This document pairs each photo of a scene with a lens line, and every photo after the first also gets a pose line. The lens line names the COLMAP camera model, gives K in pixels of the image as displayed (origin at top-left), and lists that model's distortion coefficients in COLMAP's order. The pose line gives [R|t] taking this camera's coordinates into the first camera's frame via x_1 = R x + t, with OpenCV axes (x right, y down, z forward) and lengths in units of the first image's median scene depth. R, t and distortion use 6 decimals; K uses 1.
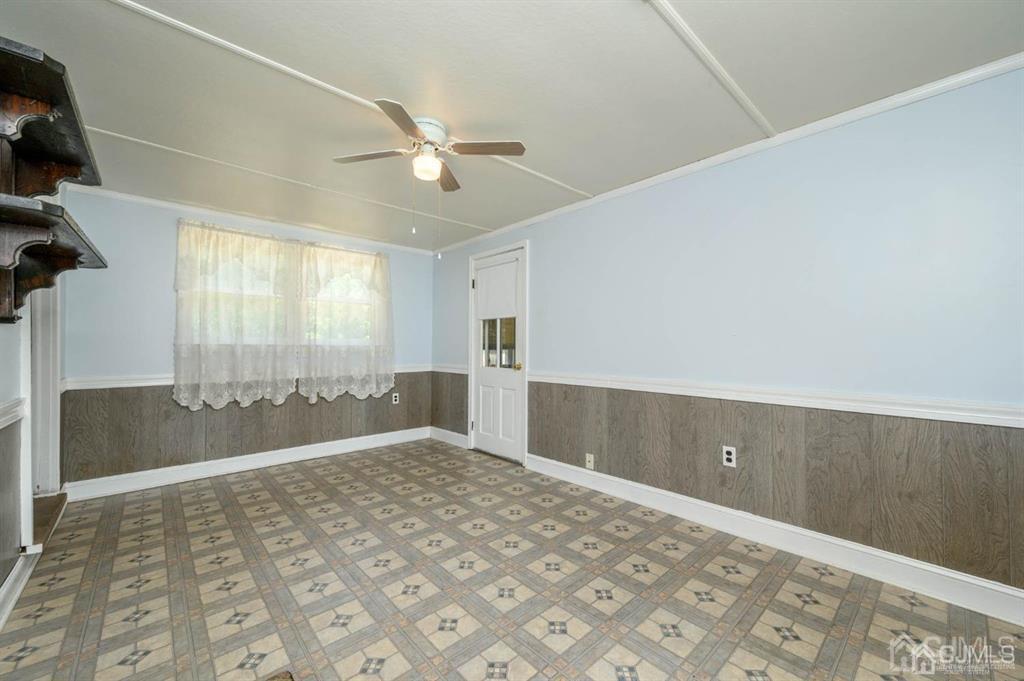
lens RADIAL K [[402.4, 0, 514.3], [0, 402.4, 342.9], [0, 0, 1]] dist [-0.000285, 0.000225]
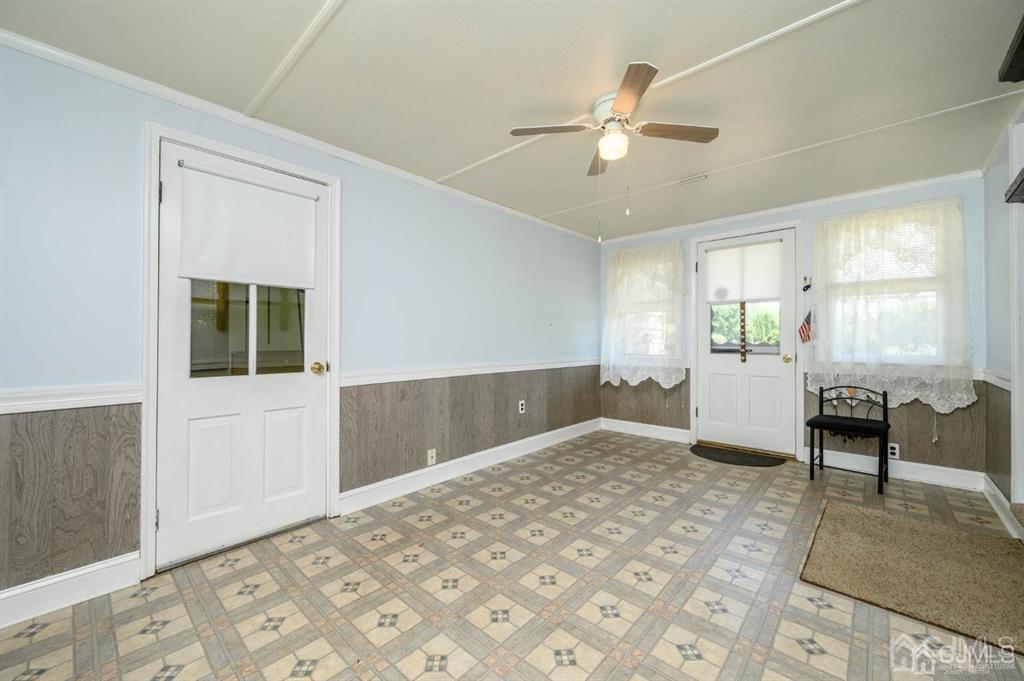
lens RADIAL K [[402.4, 0, 513.6], [0, 402.4, 339.0], [0, 0, 1]] dist [-0.000285, 0.000225]
pose [[-0.096514, 0.007572, 0.995303, -0.874250], [0.000864, 0.999971, -0.007524, 0.025608], [-0.995331, 0.000134, -0.096518, 1.011398]]
